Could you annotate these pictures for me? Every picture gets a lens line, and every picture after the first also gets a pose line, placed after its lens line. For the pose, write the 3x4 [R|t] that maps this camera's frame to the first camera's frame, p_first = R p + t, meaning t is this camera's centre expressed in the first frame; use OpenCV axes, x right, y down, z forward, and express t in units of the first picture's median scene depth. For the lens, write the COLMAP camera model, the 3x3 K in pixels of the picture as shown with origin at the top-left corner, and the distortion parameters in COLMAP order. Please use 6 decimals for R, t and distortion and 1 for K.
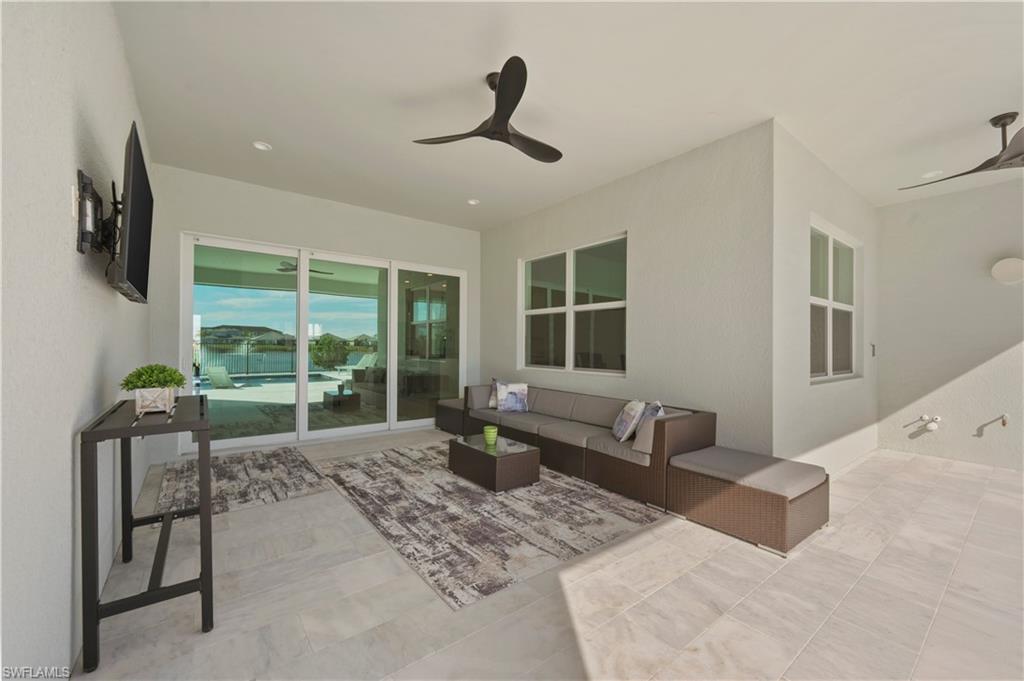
lens RADIAL K [[404.9, 0, 514.4], [0, 404.9, 350.6], [0, 0, 1]] dist [-0.000623, 0.000094]
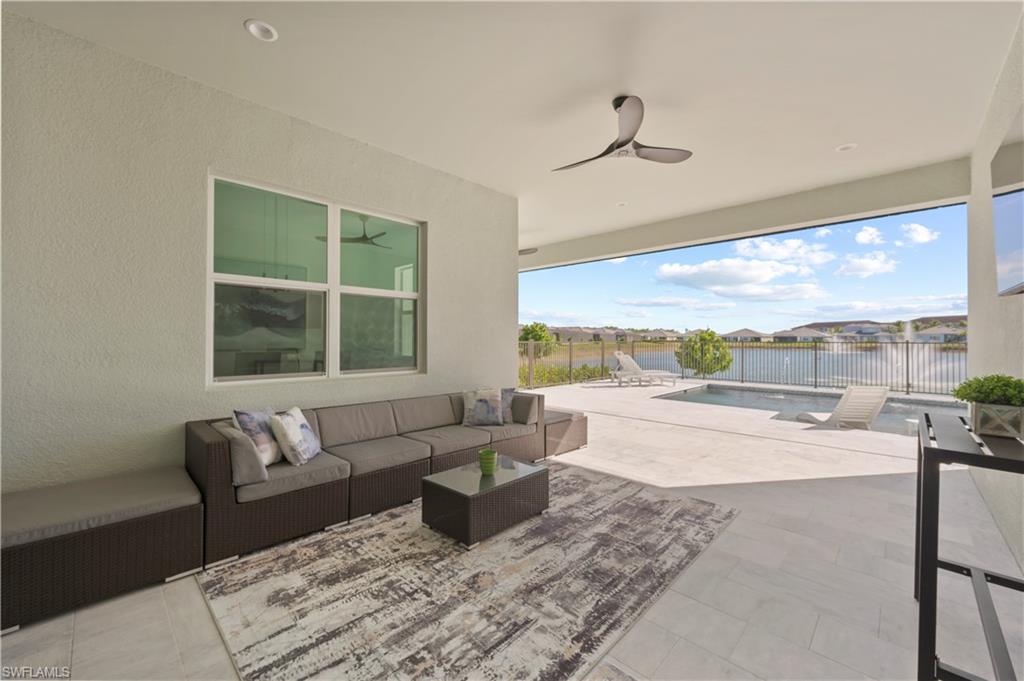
lens RADIAL K [[404.9, 0, 505.0], [0, 404.9, 337.6], [0, 0, 1]] dist [-0.000623, 0.000094]
pose [[-0.125891, -0.003849, 0.992037, -0.971691], [0.010551, 0.999931, 0.005218, -0.028380], [-0.991988, 0.011124, -0.125842, 1.284486]]
